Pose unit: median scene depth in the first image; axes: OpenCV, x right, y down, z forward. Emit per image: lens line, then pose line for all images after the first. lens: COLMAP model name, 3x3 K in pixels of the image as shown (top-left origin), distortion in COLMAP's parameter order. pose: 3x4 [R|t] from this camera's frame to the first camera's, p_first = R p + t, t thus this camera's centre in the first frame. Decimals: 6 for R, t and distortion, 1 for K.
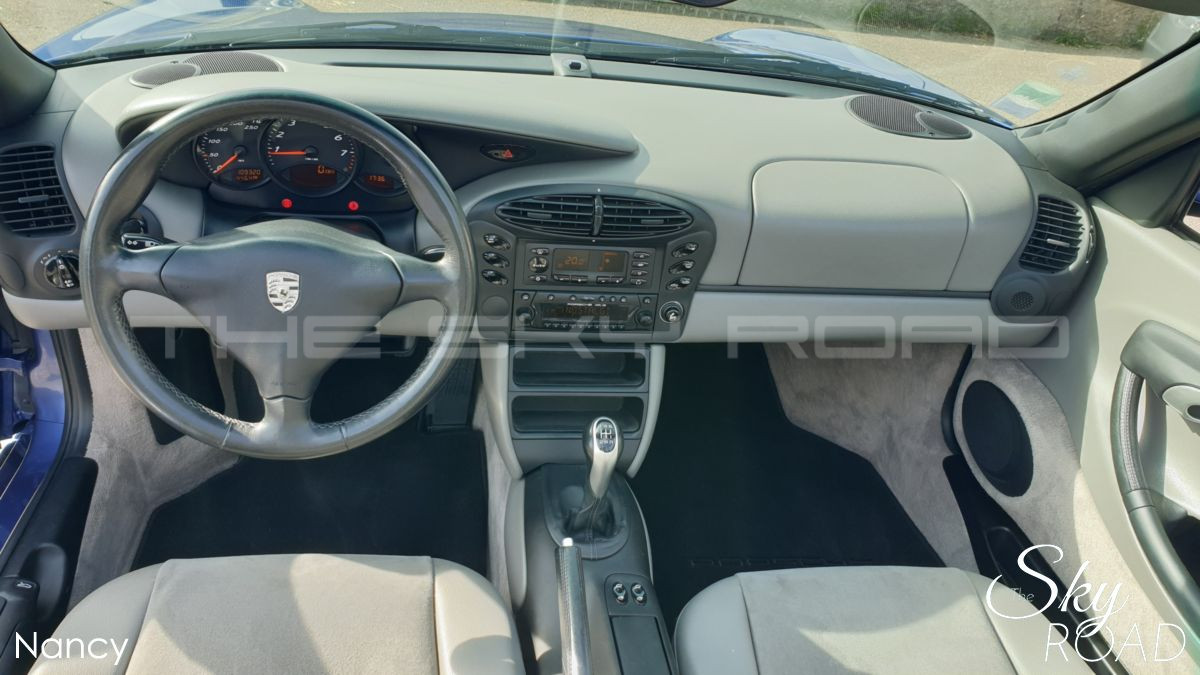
lens RADIAL K [[934.0, 0, 610.1], [0, 934.0, 341.1], [0, 0, 1]] dist [0.007415, 0.001908]
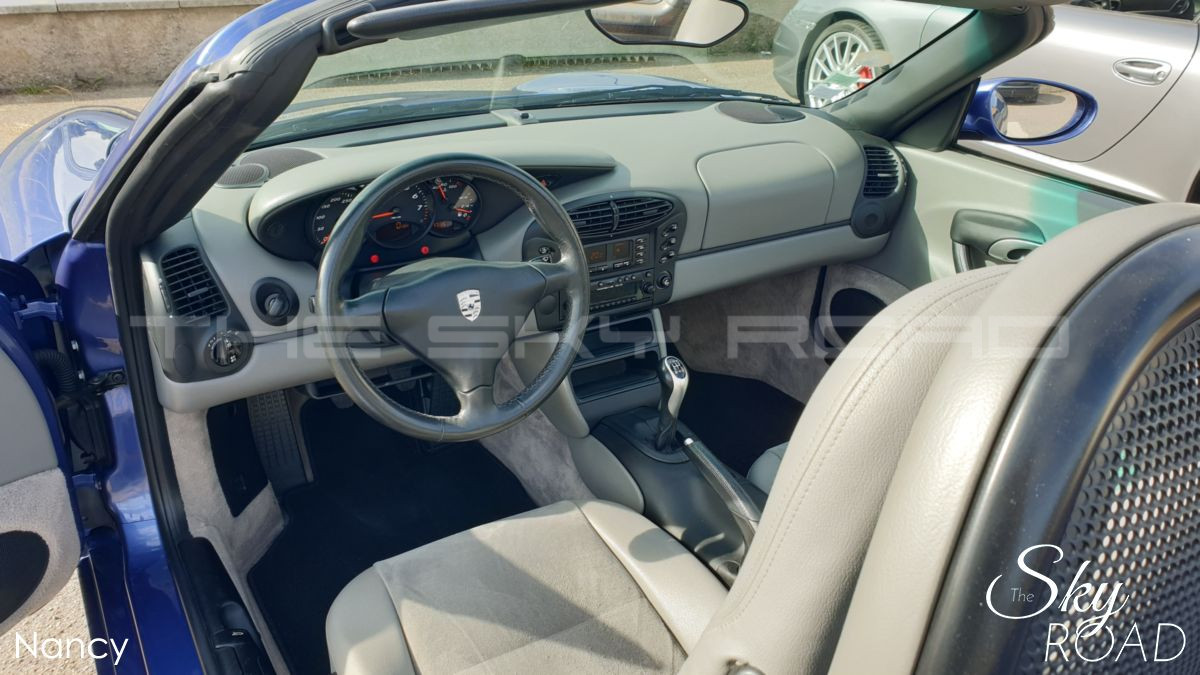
lens RADIAL K [[934.0, 0, 602.7], [0, 934.0, 337.7], [0, 0, 1]] dist [0.007415, 0.001908]
pose [[0.913256, -0.244905, 0.325553, -0.475880], [0.263265, 0.964638, -0.012850, 0.043464], [-0.310894, 0.097442, 0.945436, -0.220834]]
